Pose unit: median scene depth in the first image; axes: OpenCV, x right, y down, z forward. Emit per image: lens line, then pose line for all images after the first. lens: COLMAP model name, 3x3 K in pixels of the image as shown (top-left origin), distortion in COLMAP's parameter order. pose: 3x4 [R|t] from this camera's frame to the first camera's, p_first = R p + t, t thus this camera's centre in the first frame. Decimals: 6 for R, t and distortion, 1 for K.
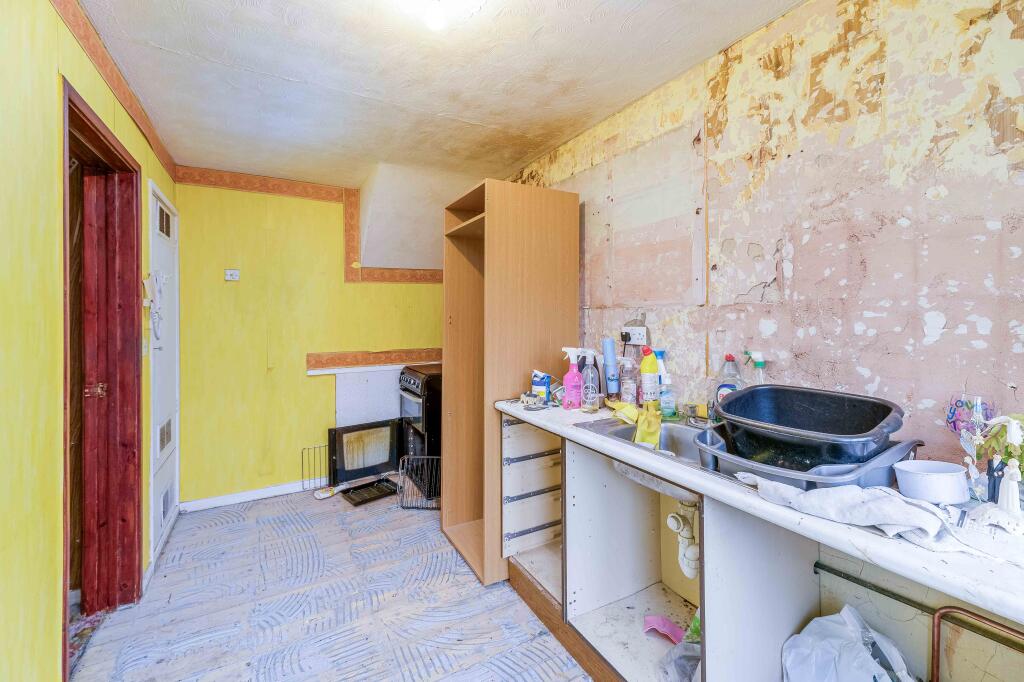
lens RADIAL K [[421.4, 0, 508.1], [0, 421.4, 315.9], [0, 0, 1]] dist [-0.000815, -0.000180]
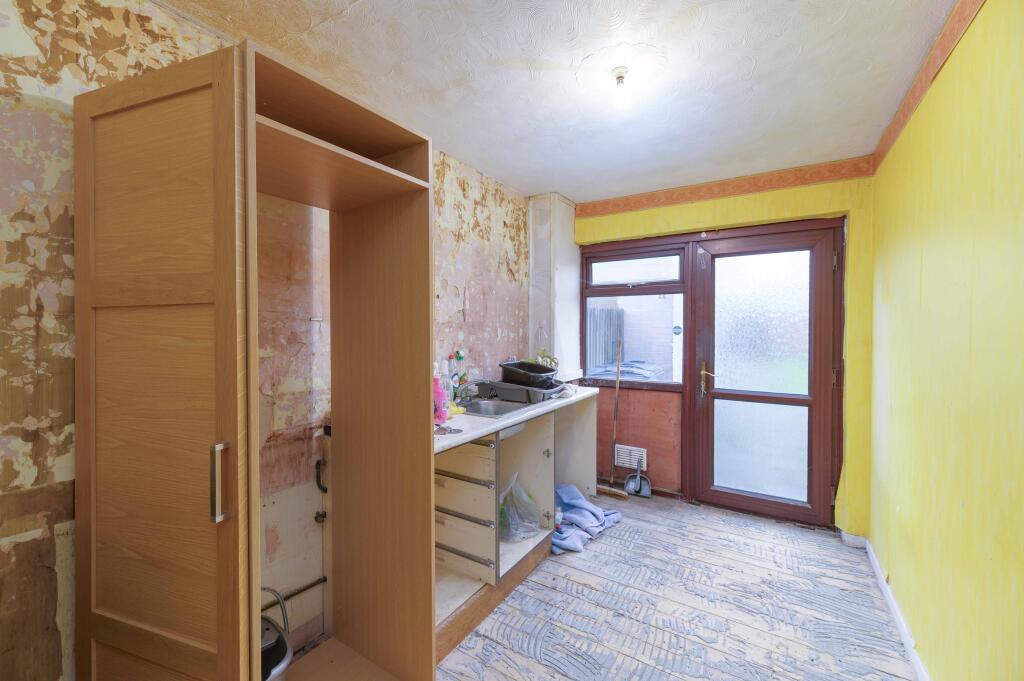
lens RADIAL K [[414.2, 0, 498.1], [0, 414.2, 336.7], [0, 0, 1]] dist [0.000042, -0.000125]
pose [[-0.447812, -0.010372, 0.894067, -1.011329], [0.008740, 0.999834, 0.015976, 0.001907], [-0.894085, 0.014969, -0.447648, 1.675376]]
